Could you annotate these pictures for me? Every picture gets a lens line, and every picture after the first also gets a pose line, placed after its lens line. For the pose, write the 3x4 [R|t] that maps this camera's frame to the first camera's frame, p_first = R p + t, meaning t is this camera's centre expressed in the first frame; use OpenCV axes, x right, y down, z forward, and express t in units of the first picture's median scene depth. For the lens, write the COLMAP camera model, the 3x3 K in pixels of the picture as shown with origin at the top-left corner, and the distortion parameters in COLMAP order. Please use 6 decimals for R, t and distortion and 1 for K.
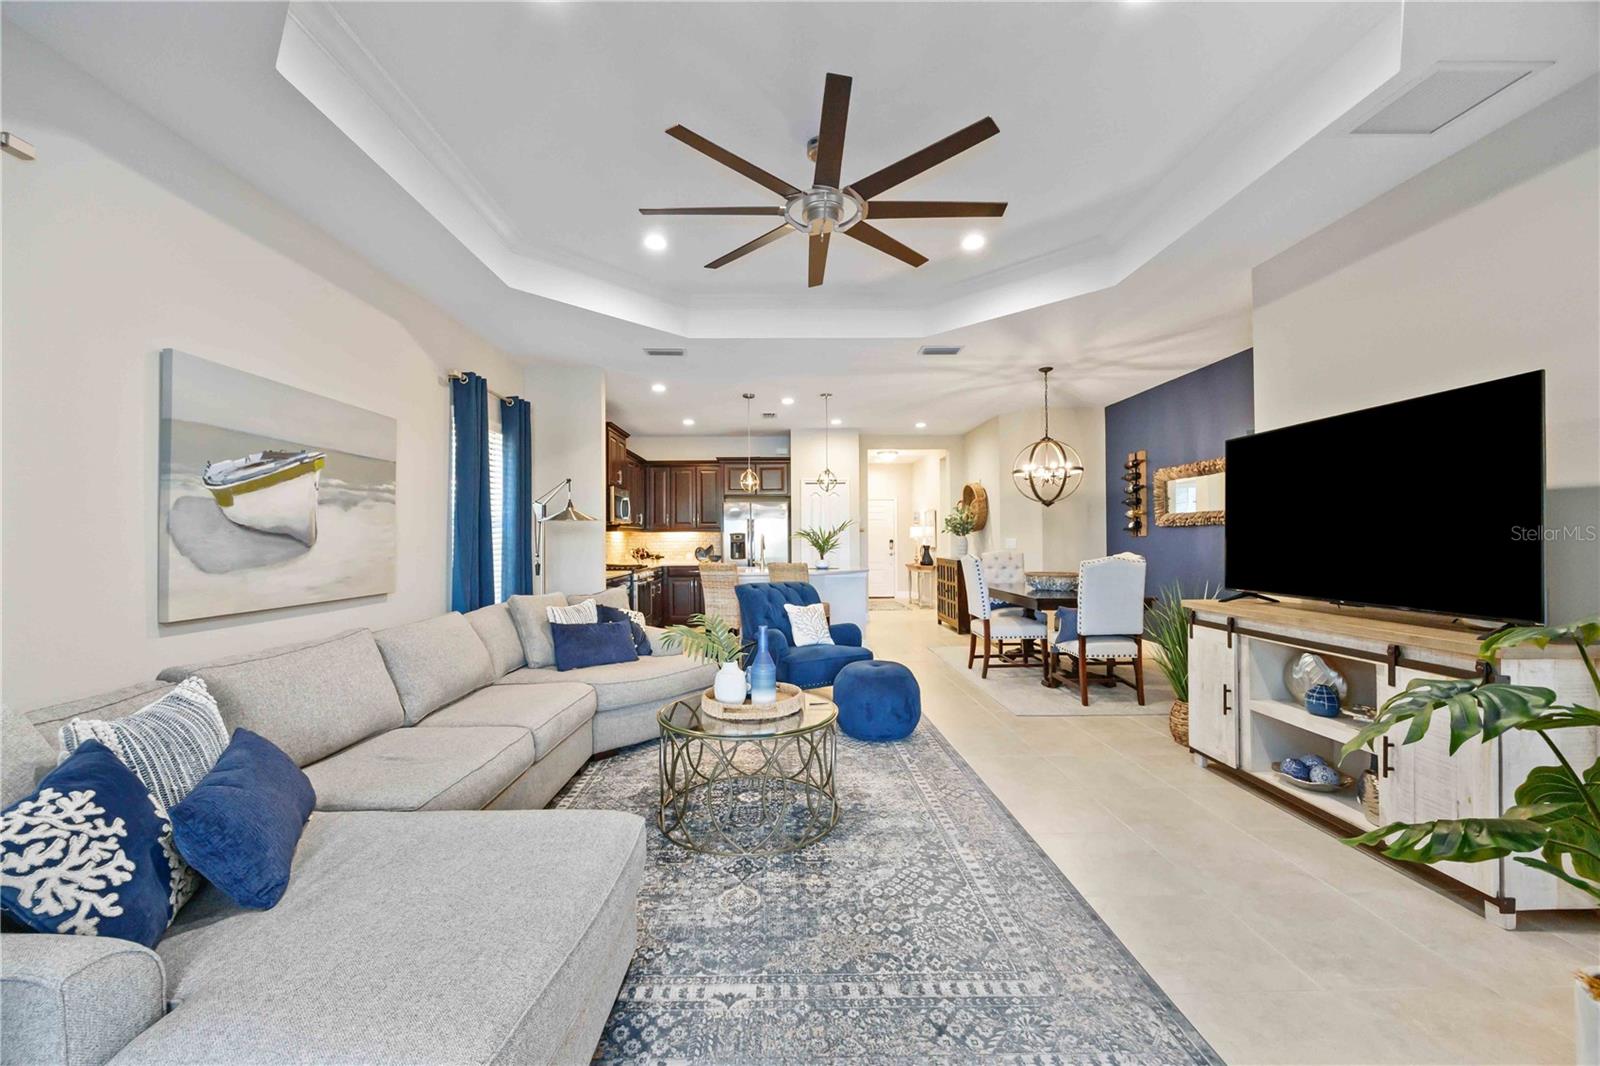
lens RADIAL K [[620.3, 0, 790.1], [0, 620.3, 533.8], [0, 0, 1]] dist [-0.002261, -0.000099]
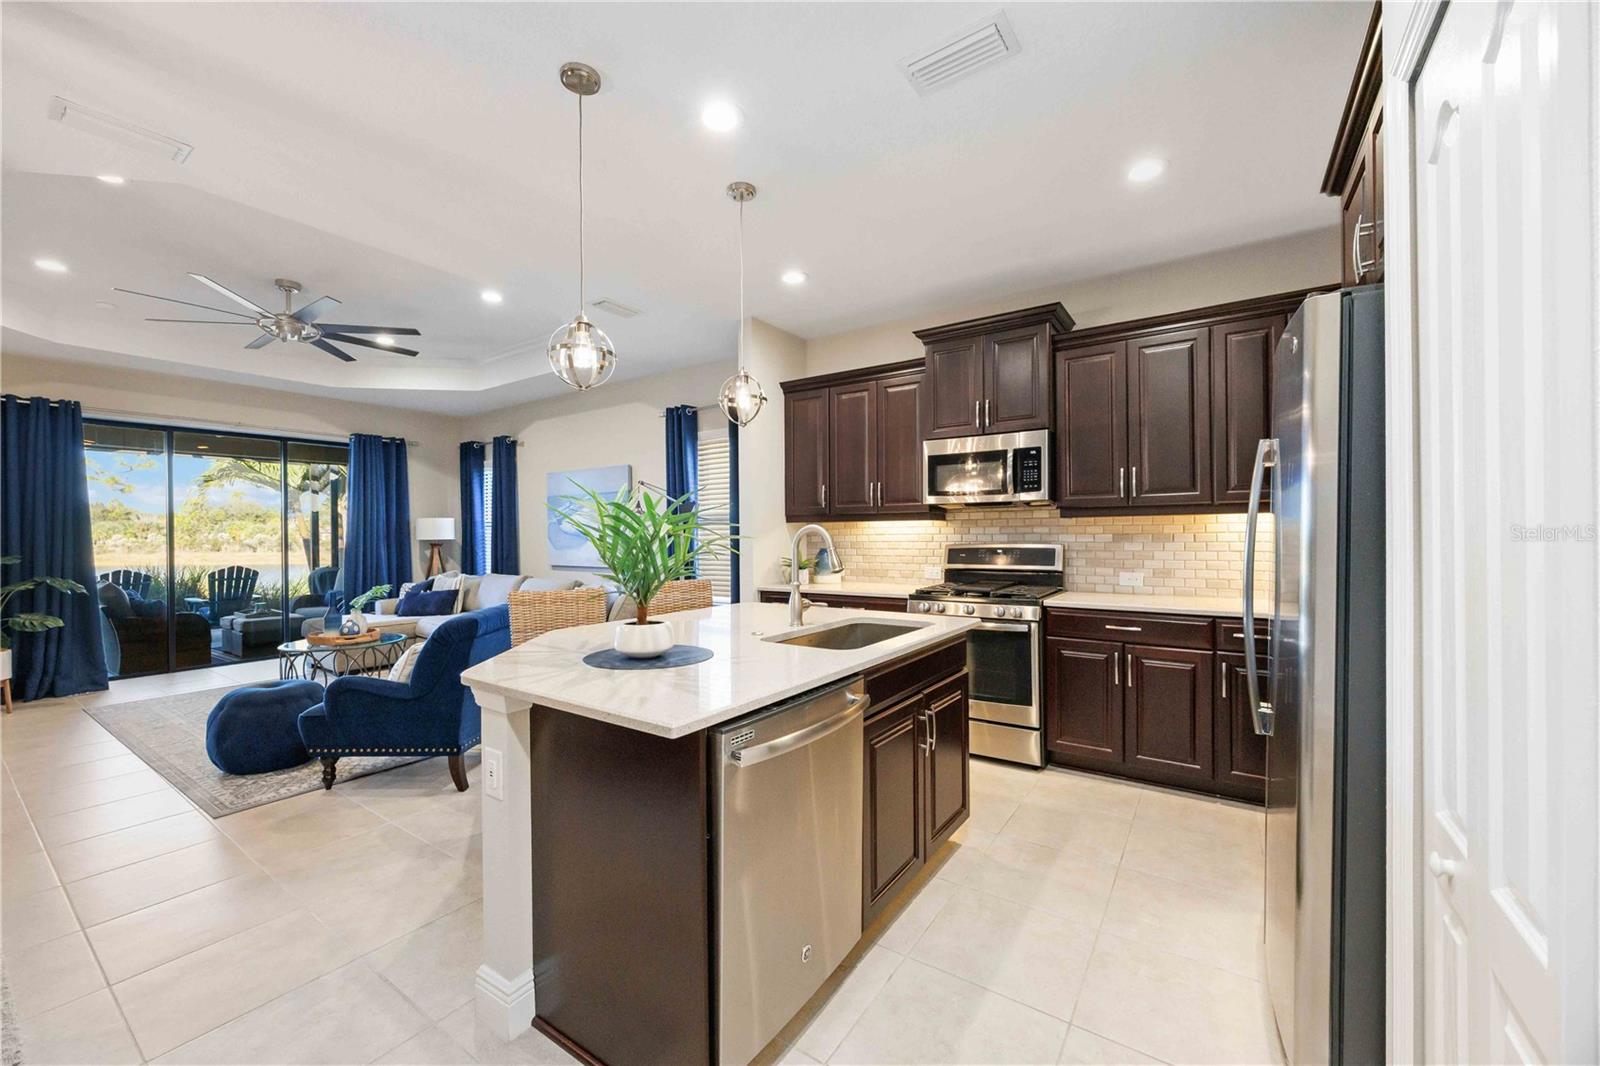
lens RADIAL K [[620.3, 0, 799.4], [0, 620.3, 535.1], [0, 0, 1]] dist [-0.002261, -0.000099]
pose [[-0.579072, 0.012170, -0.815185, 0.335049], [0.018748, 0.999823, 0.001609, 0.007439], [0.815061, -0.014352, -0.579198, 1.689186]]
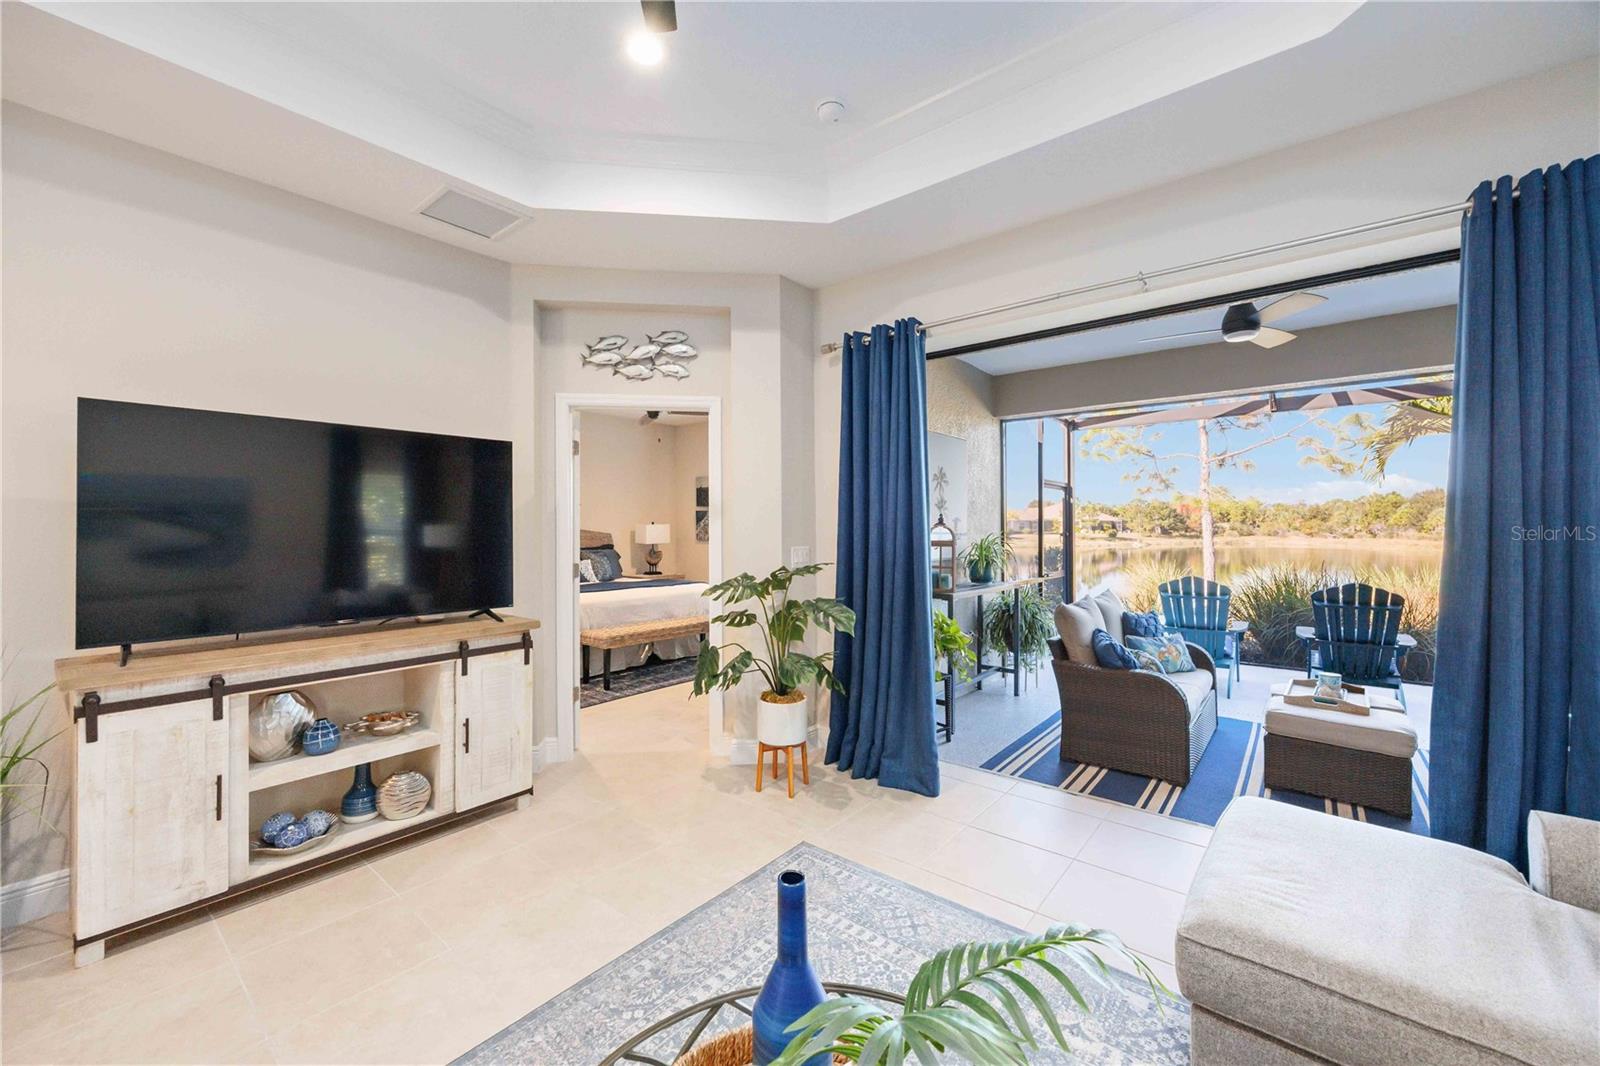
lens RADIAL K [[620.3, 0, 794.5], [0, 620.3, 530.0], [0, 0, 1]] dist [-0.002261, -0.000099]
pose [[-0.756058, 0.005394, 0.654483, -0.136048], [0.001565, 0.999978, -0.006434, -0.012677], [-0.654503, -0.003840, -0.756050, 0.679206]]
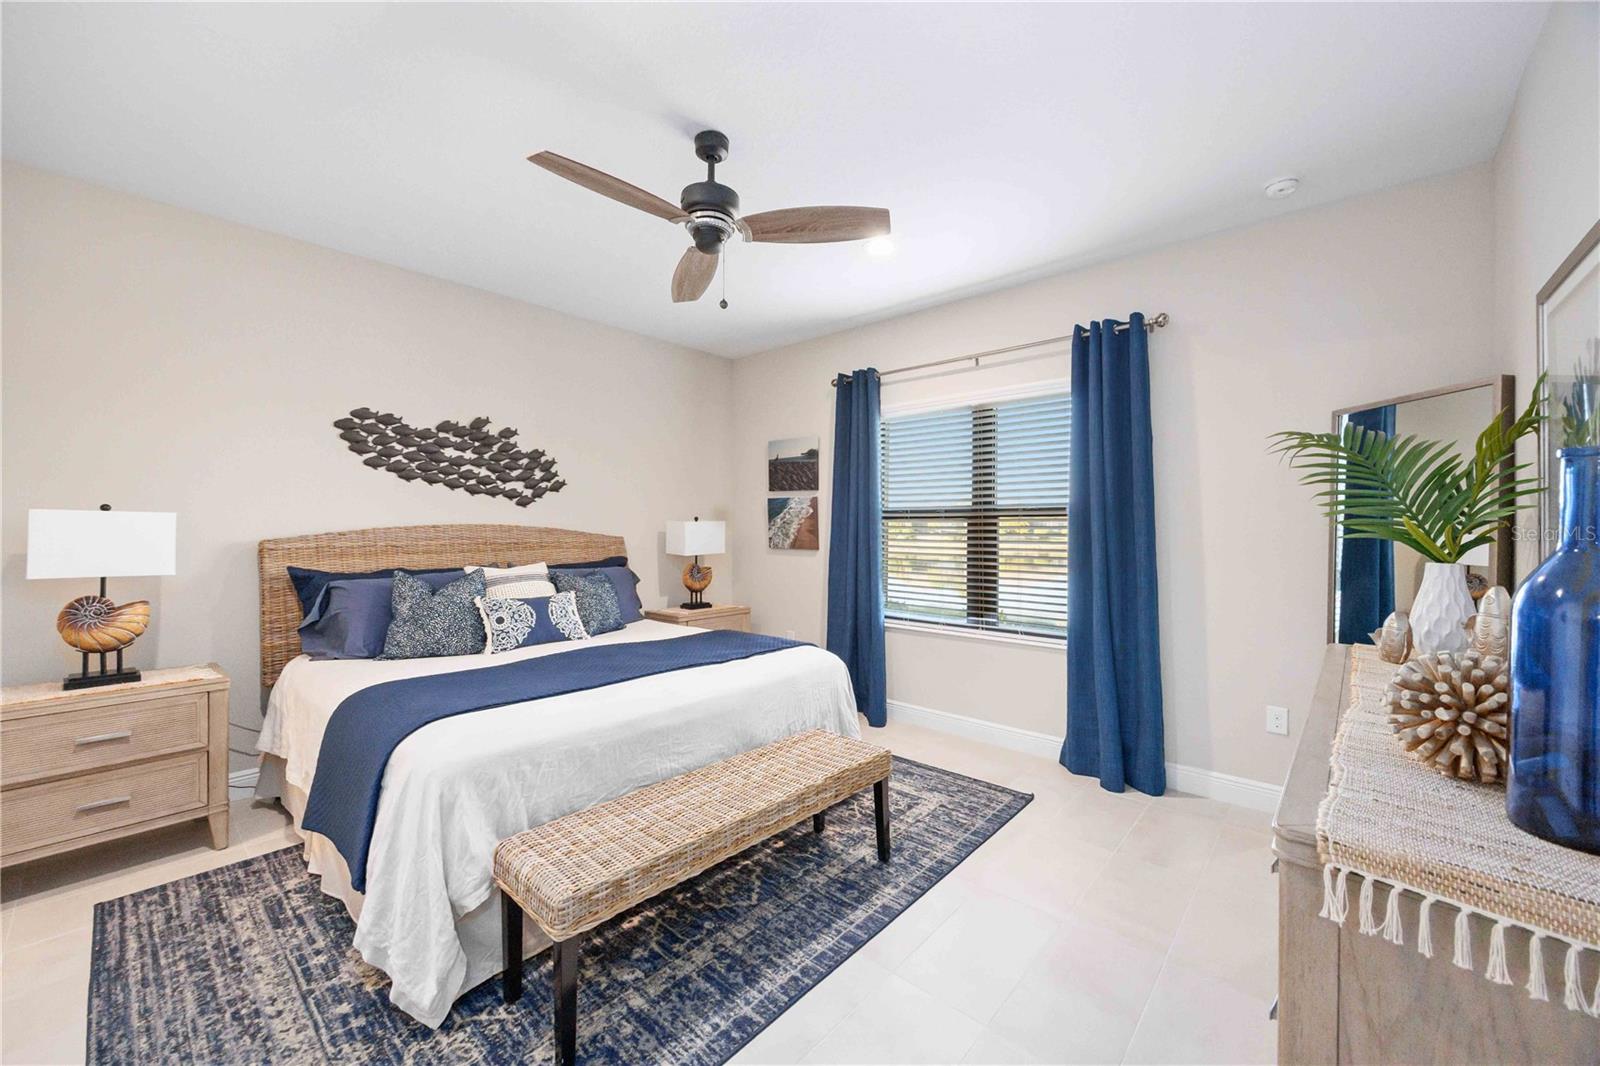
lens RADIAL K [[620.3, 0, 802.5], [0, 620.3, 535.7], [0, 0, 1]] dist [-0.002261, -0.000099]
pose [[-0.735080, -0.001170, 0.677979, 0.465363], [0.001130, 0.999995, 0.002951, -0.019922], [-0.677980, 0.002936, -0.735075, 0.256128]]
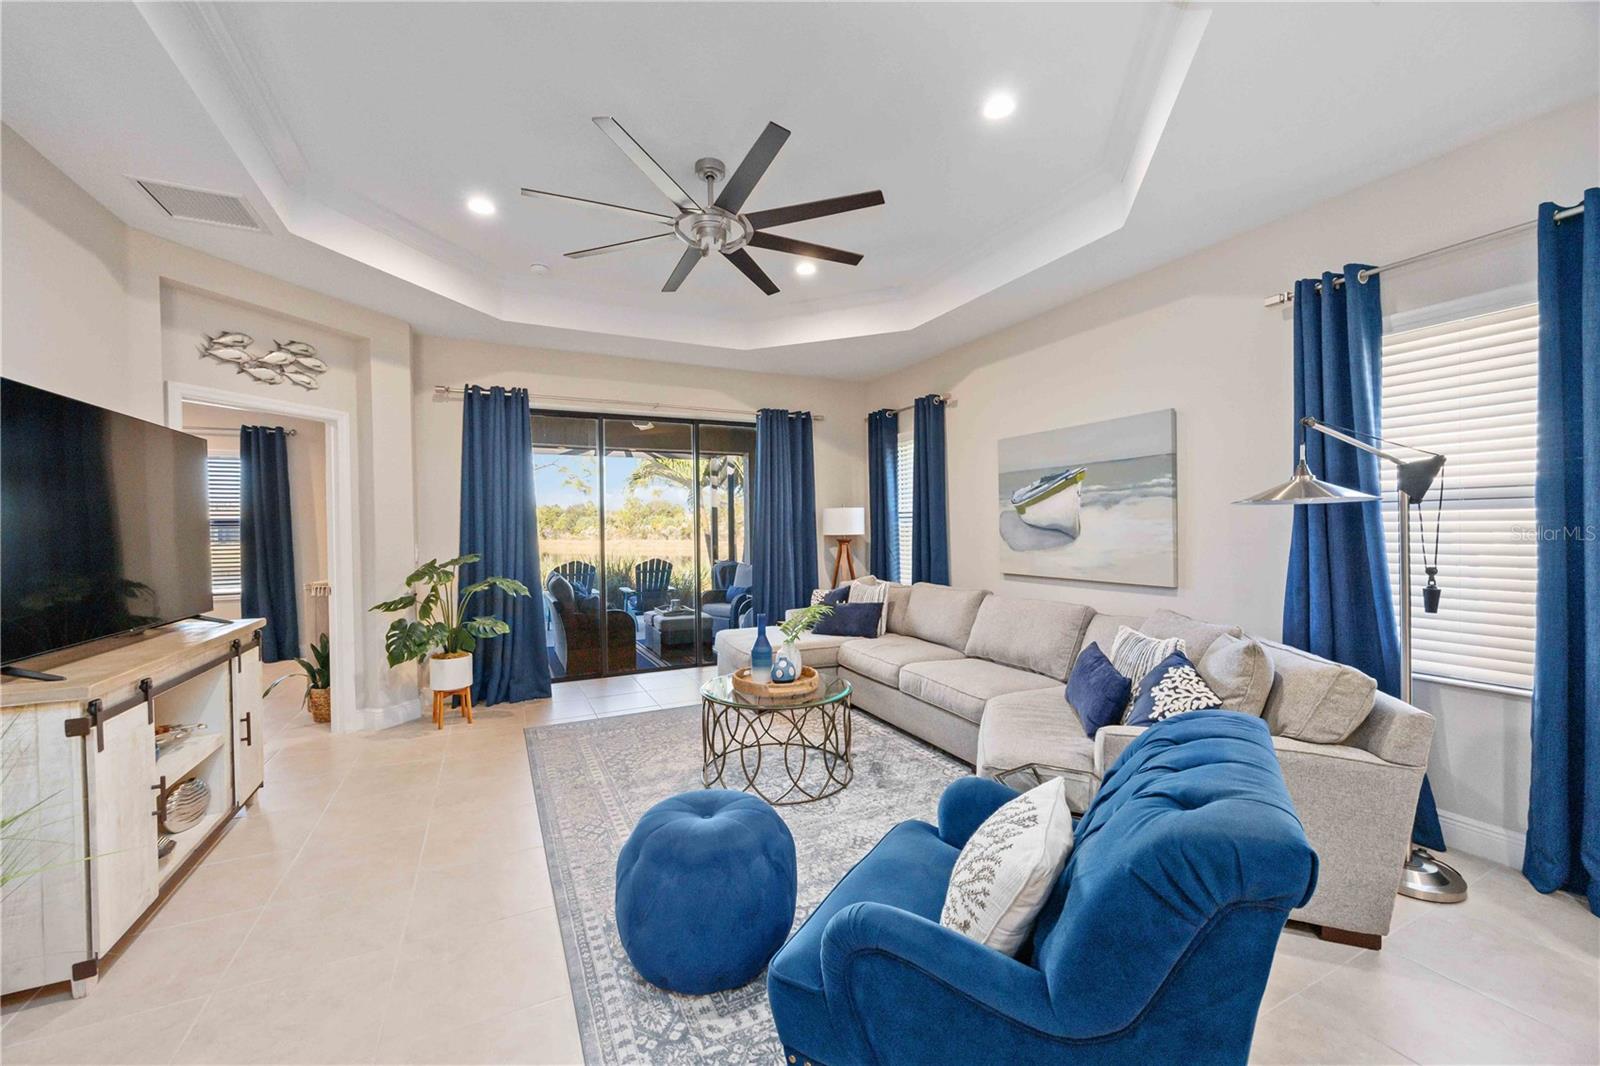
lens RADIAL K [[620.3, 0, 795.8], [0, 620.3, 530.7], [0, 0, 1]] dist [-0.002261, -0.000099]
pose [[-0.906267, 0.019422, -0.422258, 0.220205], [0.021476, 0.999769, -0.000107, -0.005413], [0.422159, -0.009166, -0.906476, 1.171820]]
